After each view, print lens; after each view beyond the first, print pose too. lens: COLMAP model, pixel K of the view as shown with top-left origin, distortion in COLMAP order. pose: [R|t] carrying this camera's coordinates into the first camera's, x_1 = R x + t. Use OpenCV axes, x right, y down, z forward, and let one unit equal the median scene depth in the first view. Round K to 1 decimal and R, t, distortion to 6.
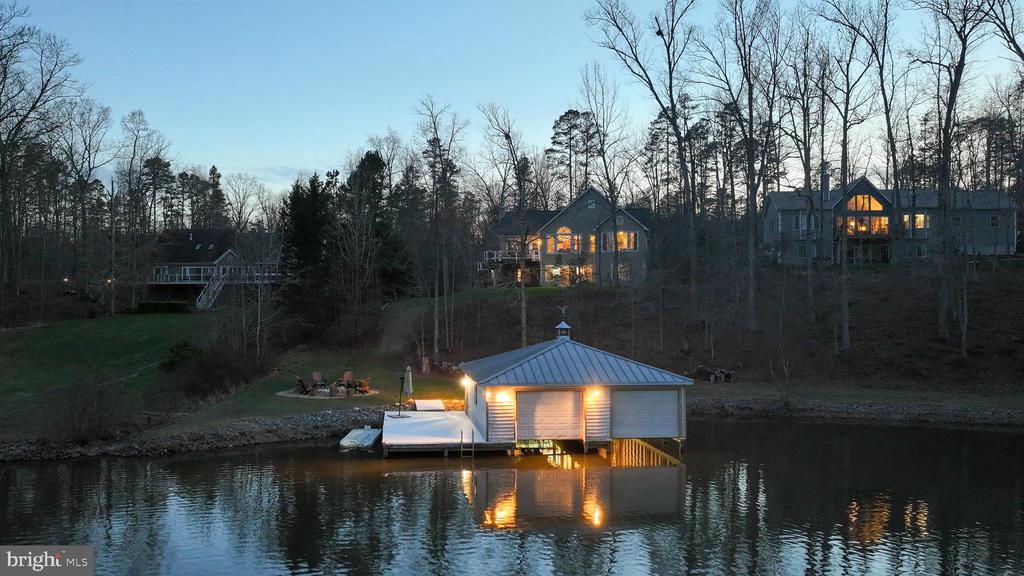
lens RADIAL K [[729.4, 0, 513.3], [0, 729.4, 276.9], [0, 0, 1]] dist [-0.008705, -0.003051]
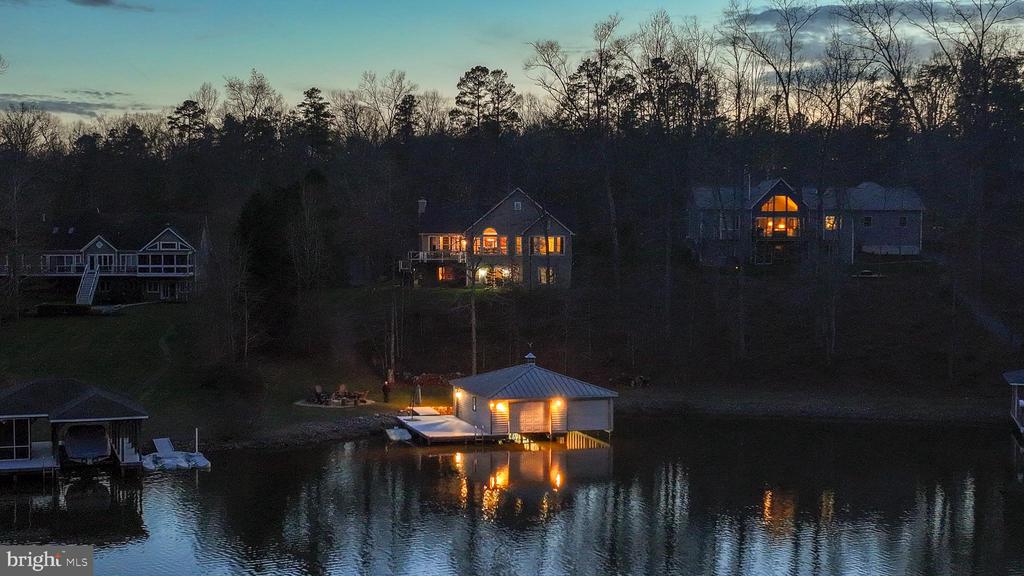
lens RADIAL K [[729.4, 0, 515.3], [0, 729.4, 295.5], [0, 0, 1]] dist [-0.008705, -0.003051]
pose [[0.994672, -0.001784, 0.103078, -0.134685], [-0.000671, 0.999717, 0.023770, -0.105428], [-0.103091, -0.023712, 0.994389, -0.533619]]
